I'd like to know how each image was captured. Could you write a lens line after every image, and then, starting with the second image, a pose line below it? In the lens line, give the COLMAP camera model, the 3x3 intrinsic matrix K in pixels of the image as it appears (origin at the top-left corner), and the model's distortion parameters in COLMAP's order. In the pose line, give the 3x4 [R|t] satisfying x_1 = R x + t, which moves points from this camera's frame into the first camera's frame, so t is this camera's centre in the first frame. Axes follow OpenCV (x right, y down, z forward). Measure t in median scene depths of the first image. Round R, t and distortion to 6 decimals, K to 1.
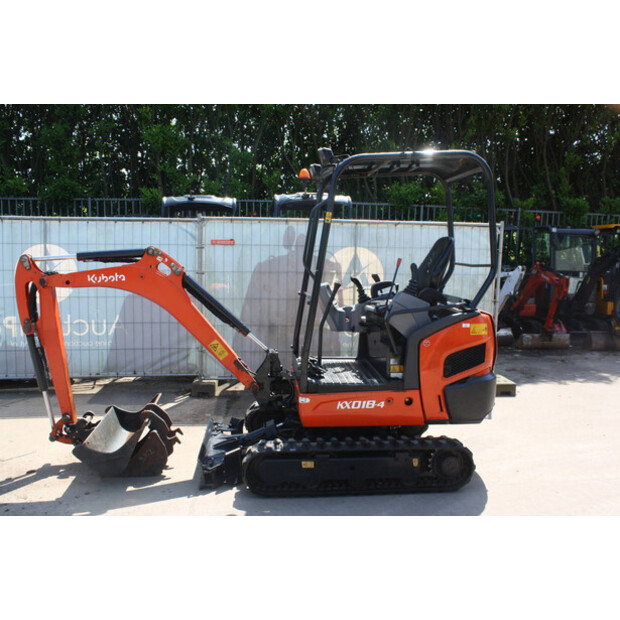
lens RADIAL K [[564.4, 0, 317.1], [0, 564.4, 305.8], [0, 0, 1]] dist [-0.122258, 0.000000]
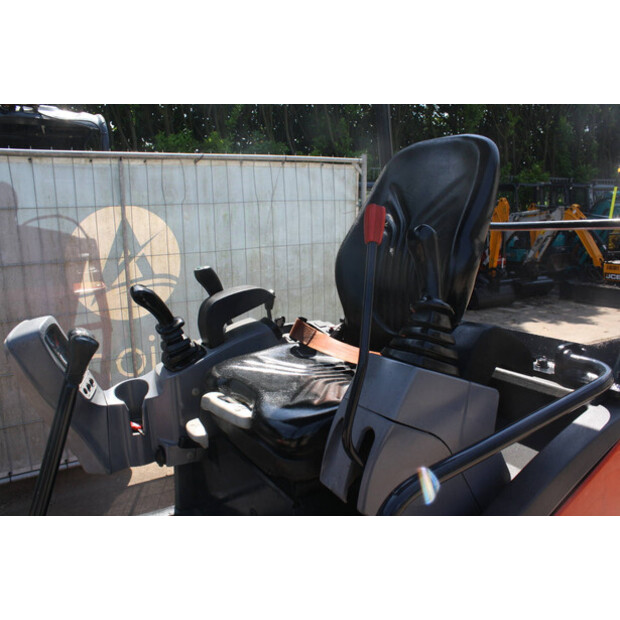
lens RADIAL K [[514.4, 0, 313.1], [0, 514.4, 315.0], [0, 0, 1]] dist [-0.148966, 0.104378]
pose [[0.903992, -0.121196, 0.410013, 0.036644], [0.084056, 0.990645, 0.107500, -0.058184], [-0.419206, -0.062715, 0.905723, 0.725957]]
